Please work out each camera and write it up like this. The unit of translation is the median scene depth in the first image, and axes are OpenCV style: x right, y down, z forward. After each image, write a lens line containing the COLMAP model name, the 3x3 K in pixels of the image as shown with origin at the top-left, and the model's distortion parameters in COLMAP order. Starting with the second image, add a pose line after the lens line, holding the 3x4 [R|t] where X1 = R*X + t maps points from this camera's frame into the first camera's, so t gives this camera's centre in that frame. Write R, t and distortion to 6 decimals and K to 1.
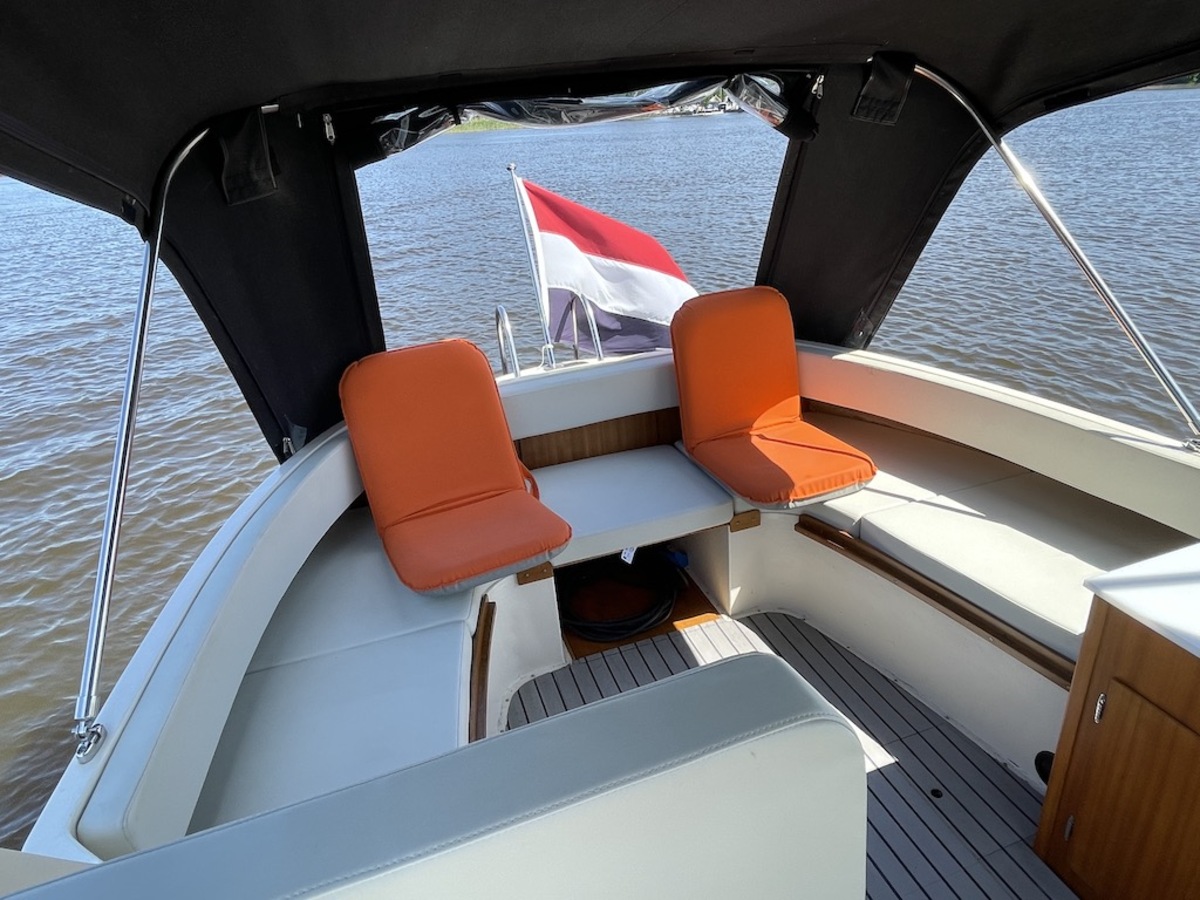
lens RADIAL K [[744.0, 0, 601.3], [0, 744.0, 443.1], [0, 0, 1]] dist [-0.017285, -0.002183]
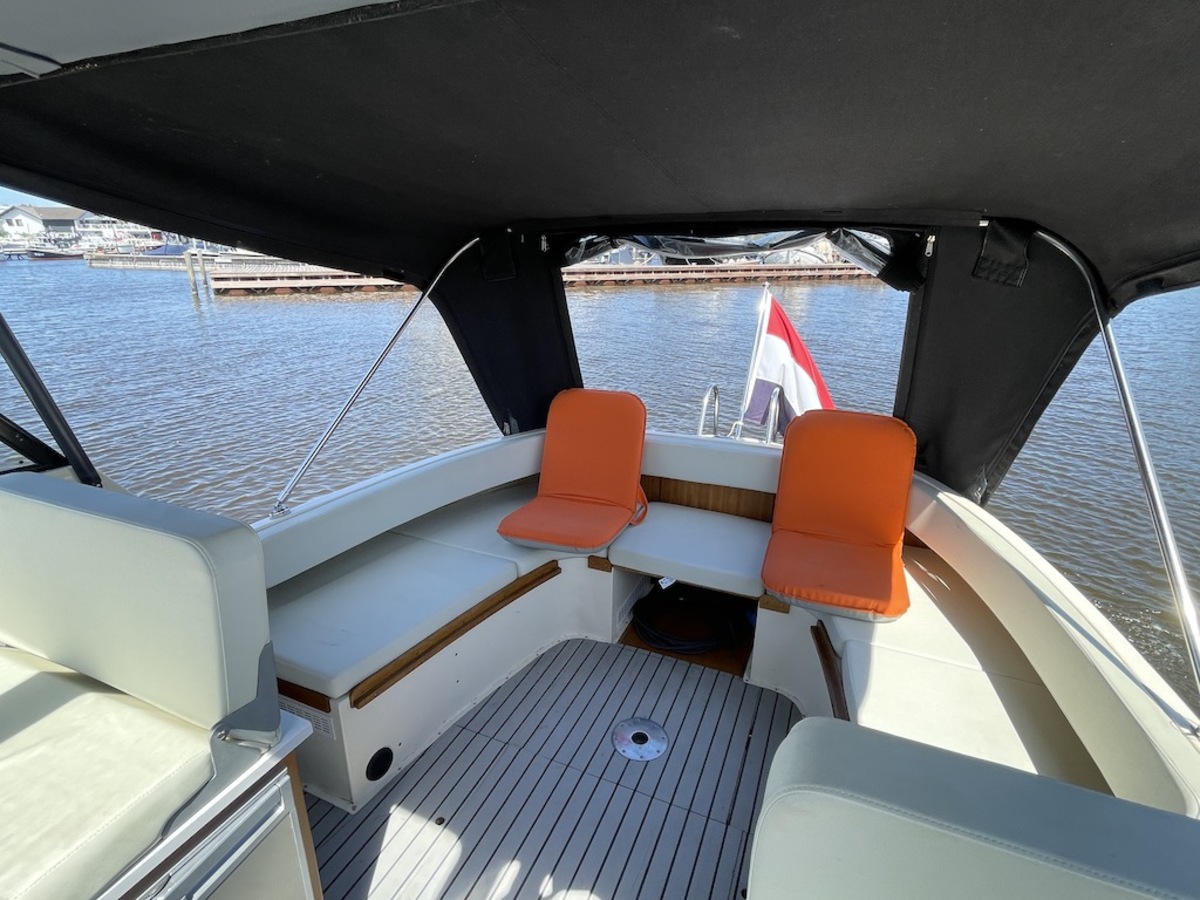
lens RADIAL K [[599.0, 0, 594.6], [0, 599.0, 455.9], [0, 0, 1]] dist [-0.027163, -0.000078]
pose [[0.733334, 0.300289, -0.609957, 0.534211], [-0.325733, 0.942680, 0.072472, -0.094956], [0.596757, 0.145537, 0.789114, 0.078559]]
